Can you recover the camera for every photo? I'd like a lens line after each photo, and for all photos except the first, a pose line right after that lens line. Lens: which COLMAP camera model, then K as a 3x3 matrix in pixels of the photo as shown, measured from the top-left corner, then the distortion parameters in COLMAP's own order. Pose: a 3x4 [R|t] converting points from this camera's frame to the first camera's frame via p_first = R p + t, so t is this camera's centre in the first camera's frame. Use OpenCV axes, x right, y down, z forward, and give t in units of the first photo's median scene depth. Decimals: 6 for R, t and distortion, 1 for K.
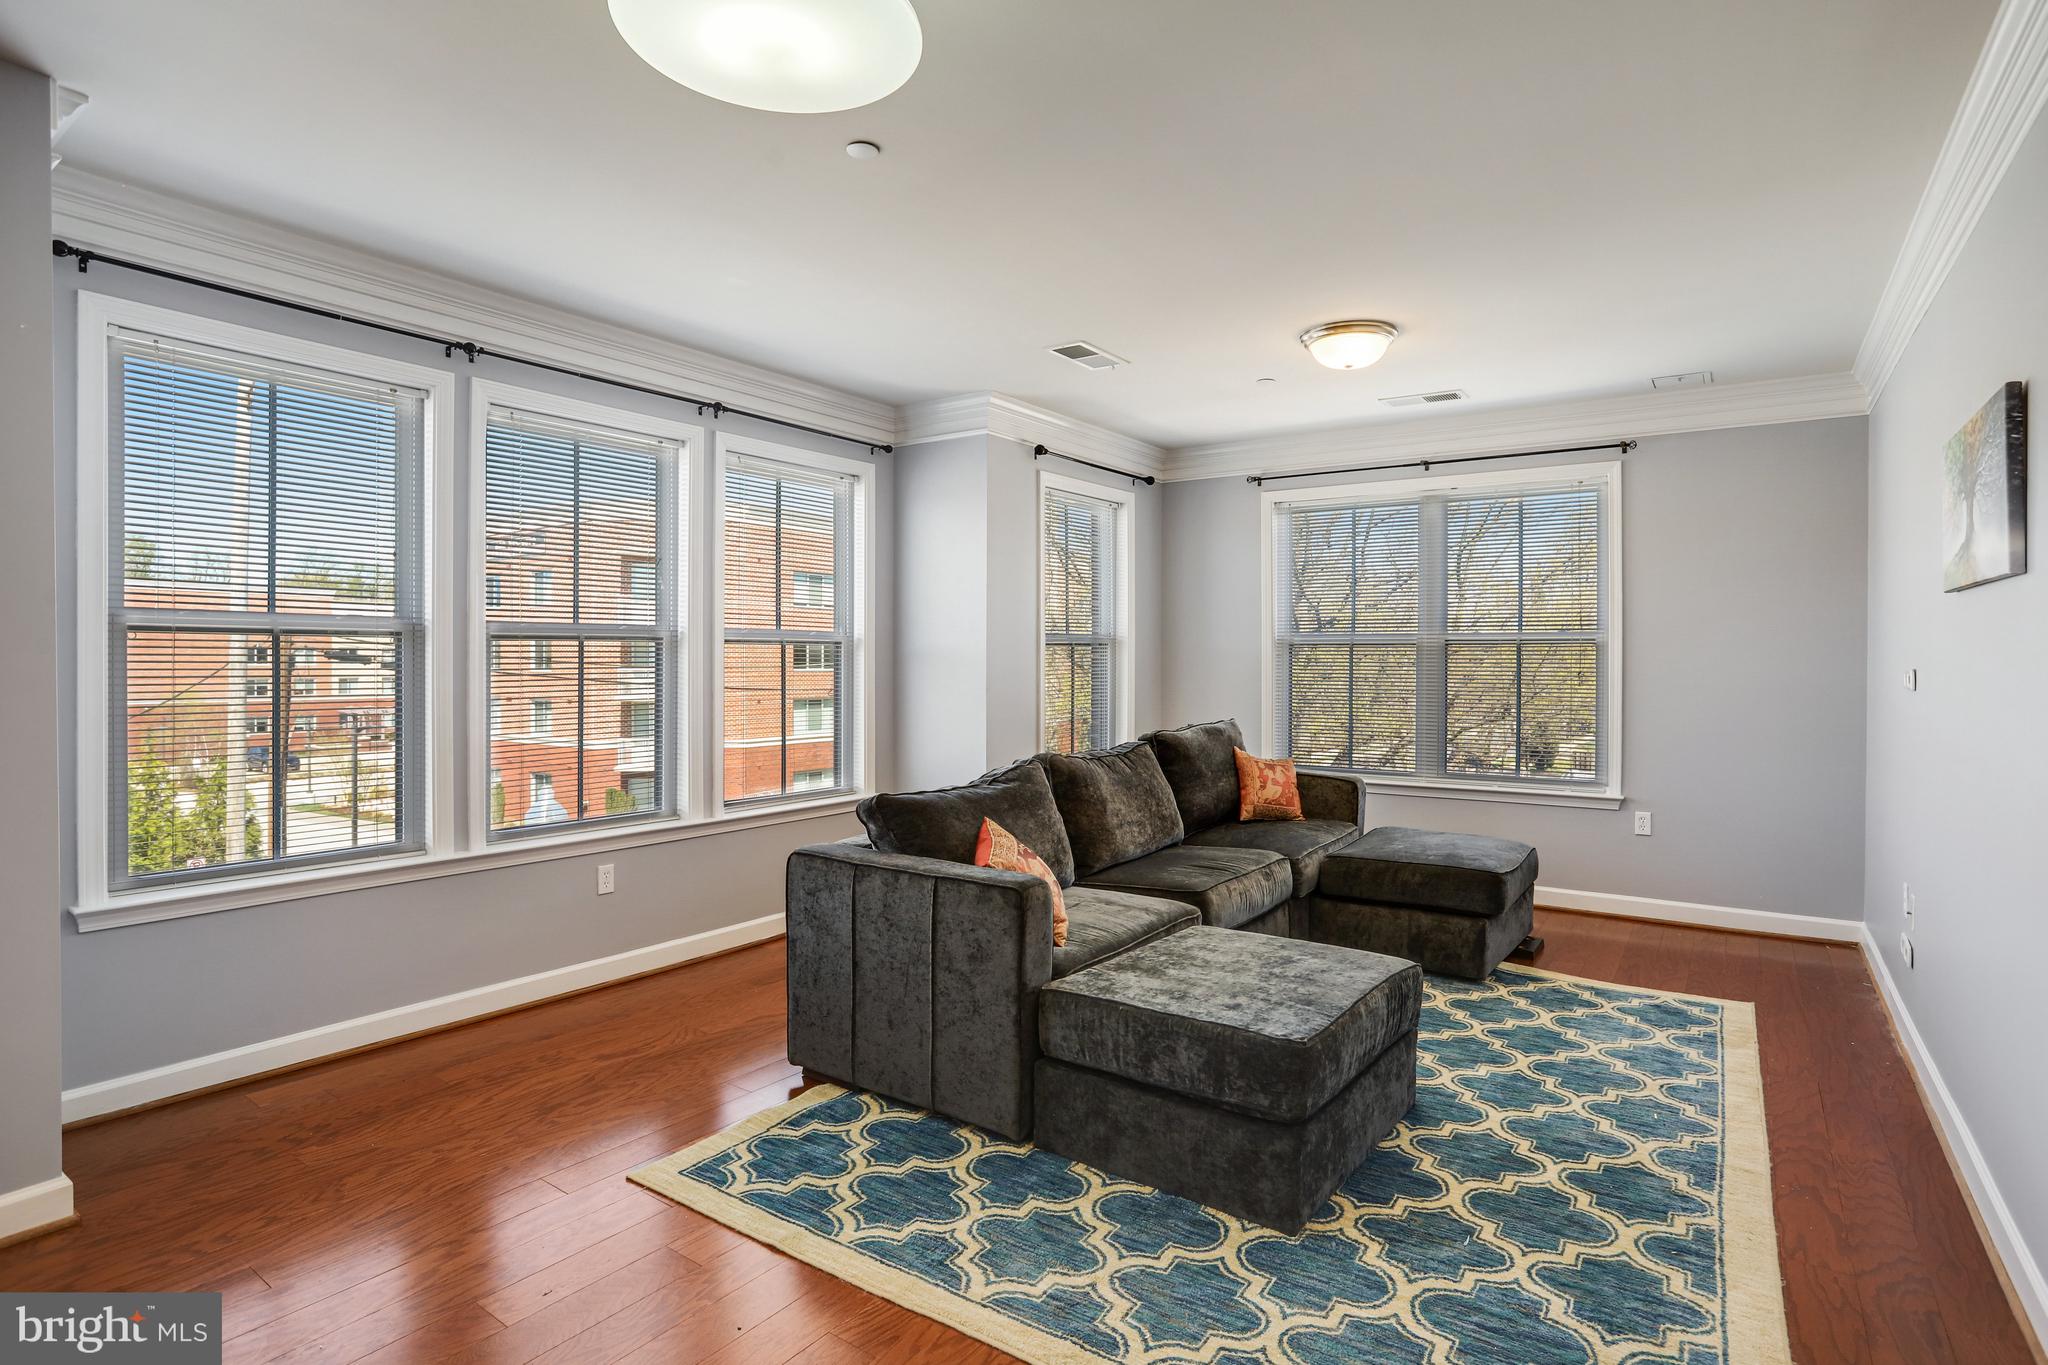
lens RADIAL K [[1036.5, 0, 1019.6], [0, 1036.5, 675.0], [0, 0, 1]] dist [-0.054566, 0.029457]
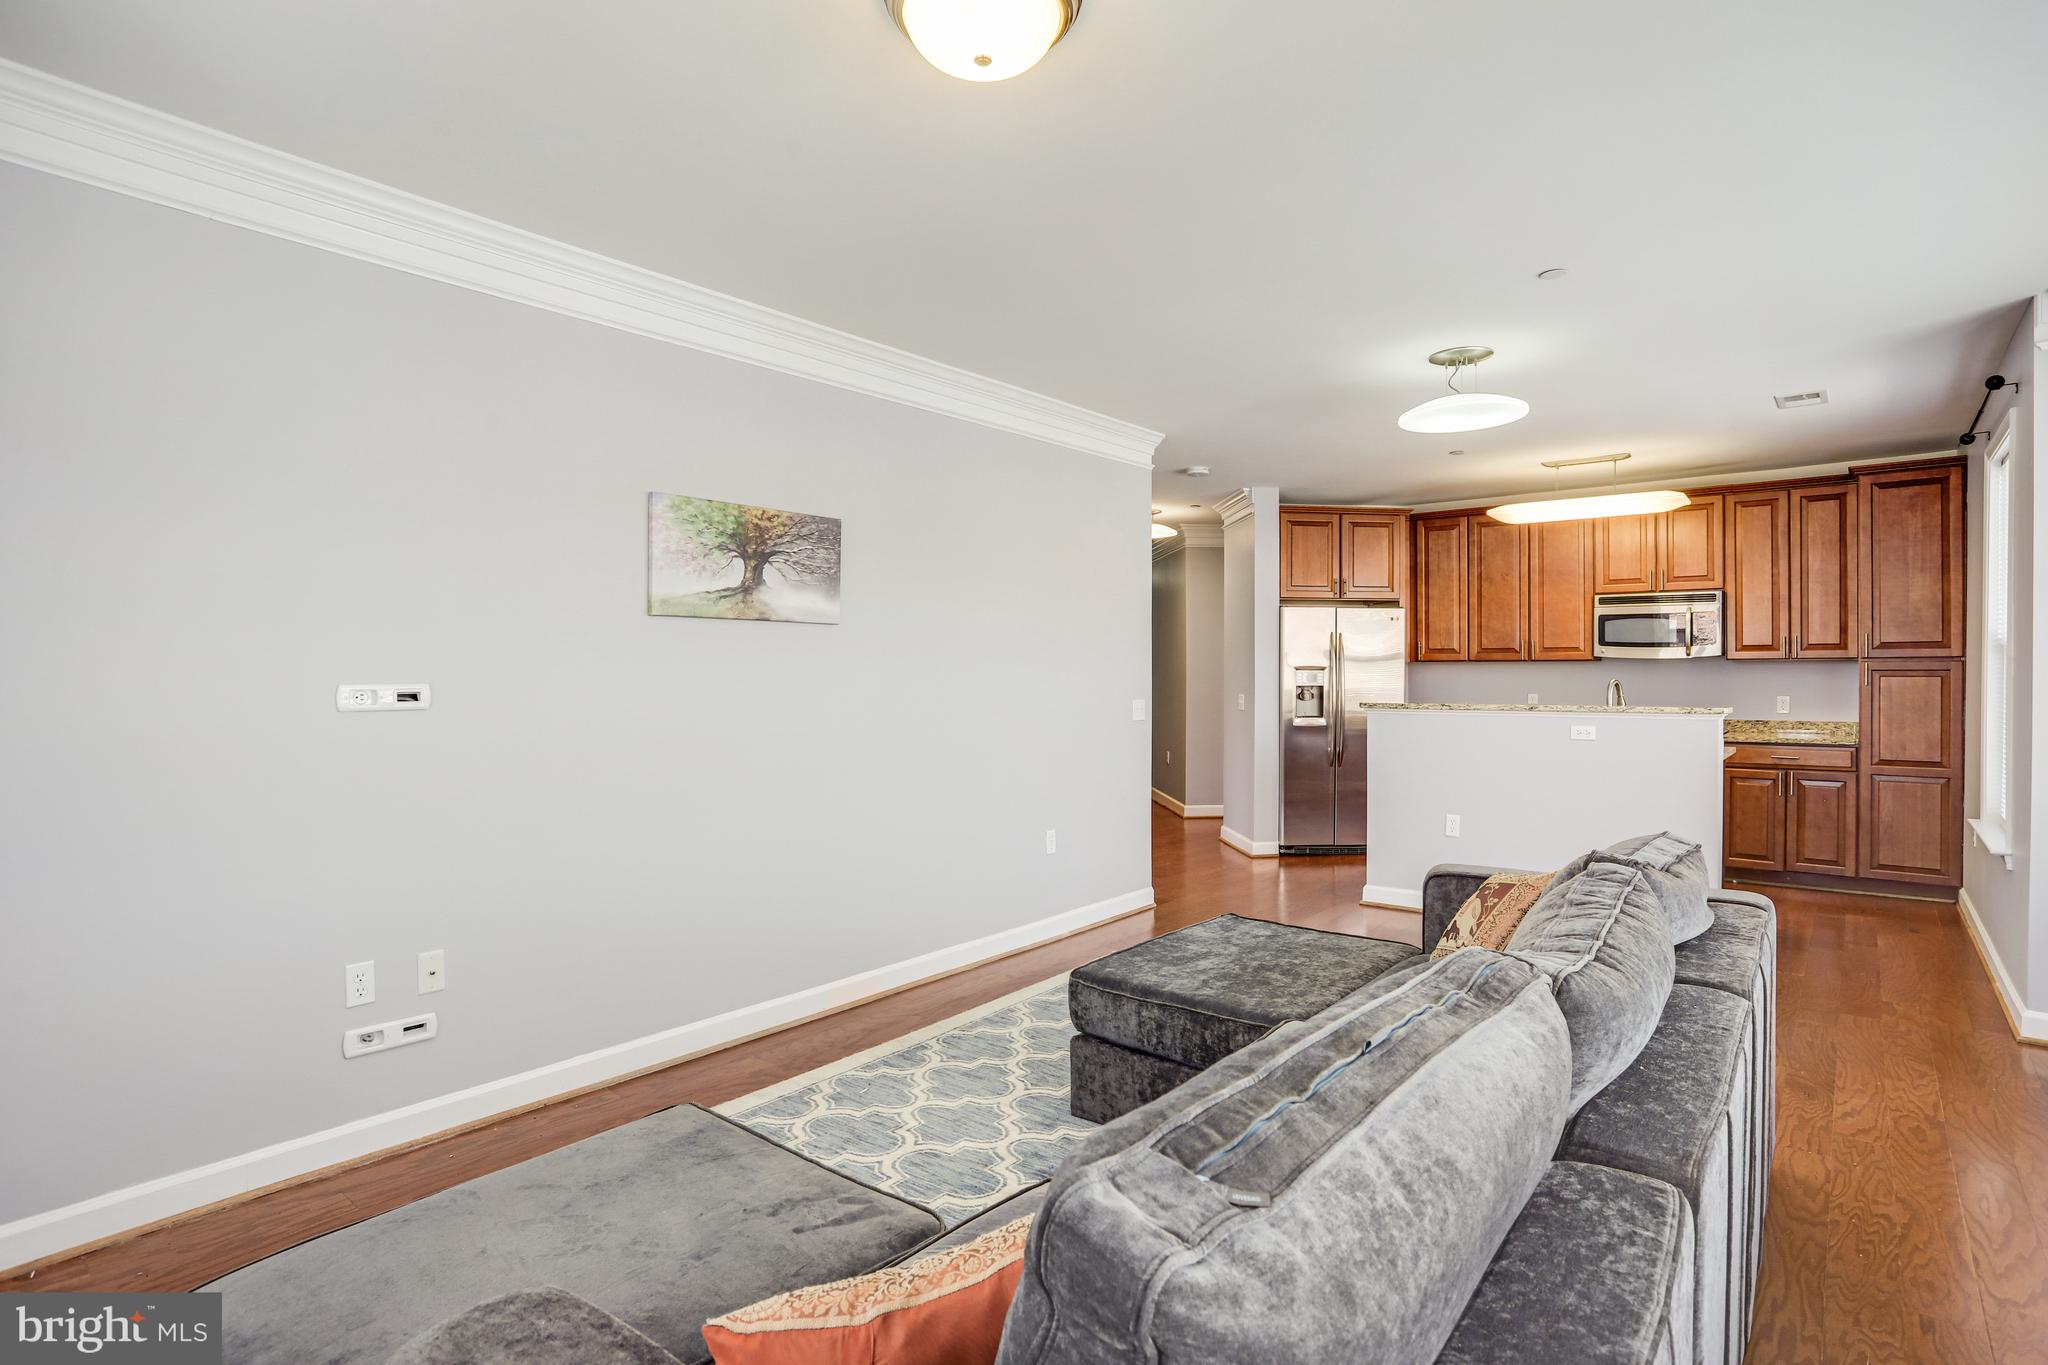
lens RADIAL K [[1030.5, 0, 1024.0], [0, 1030.5, 675.3], [0, 0, 1]] dist [-0.076401, 0.040785]
pose [[-0.997531, -0.001332, 0.070215, 0.379438], [0.000077, 0.999799, 0.020070, -0.032931], [-0.070228, 0.020026, -0.997330, 2.072914]]
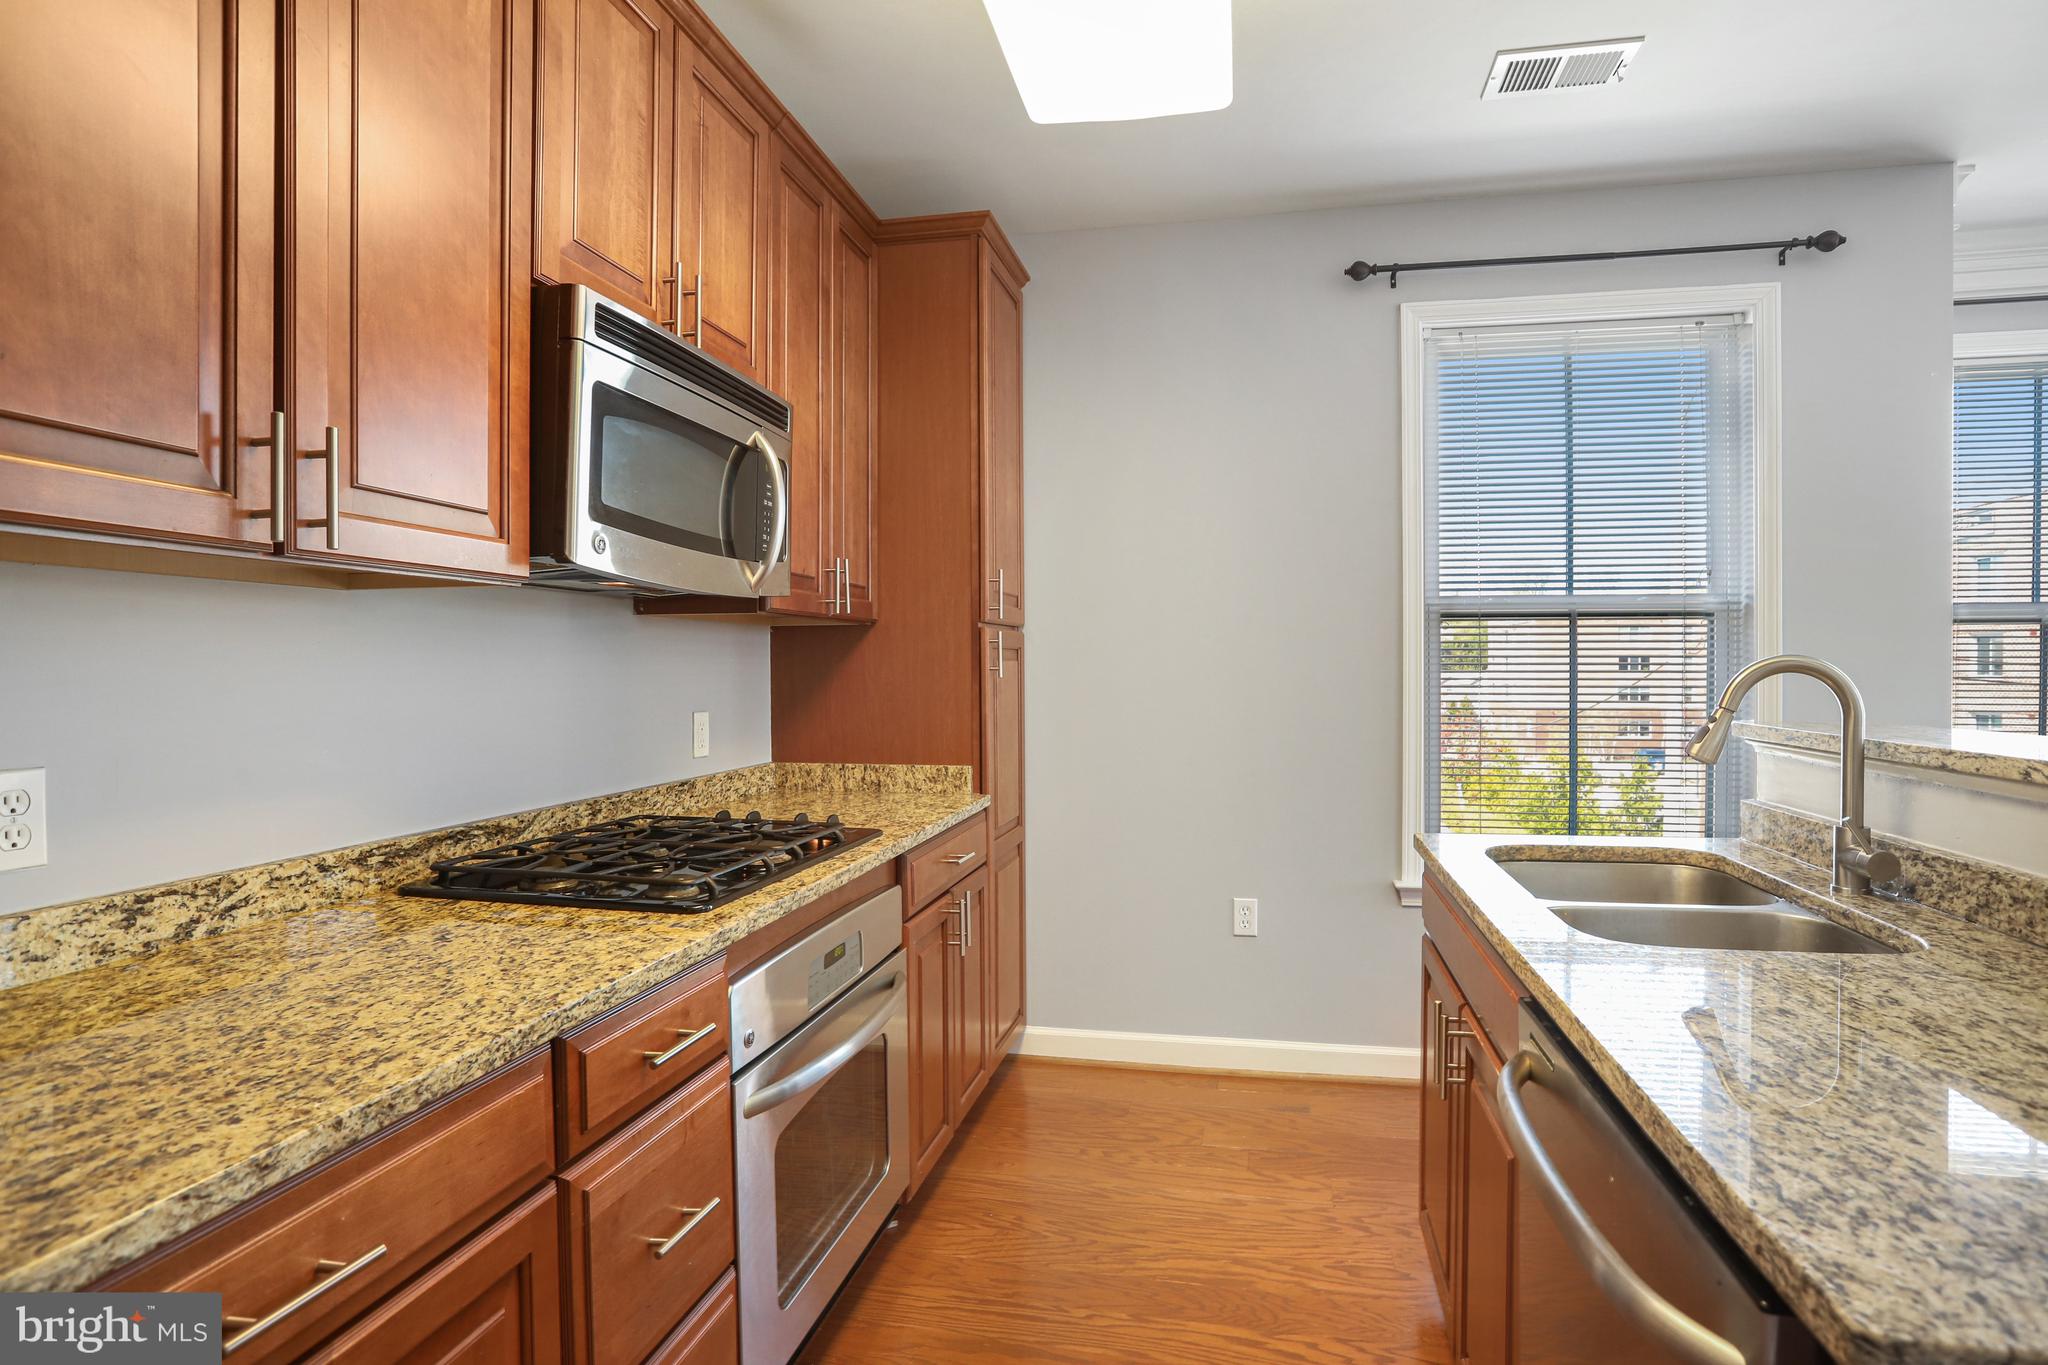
lens RADIAL K [[1068.0, 0, 1033.8], [0, 1068.0, 682.1], [0, 0, 1]] dist [-0.075847, 0.035025]
pose [[0.399277, 0.008745, -0.916789, -0.205326], [-0.009628, 0.999939, 0.005345, 0.025137], [0.916780, 0.006692, 0.399337, -0.390147]]
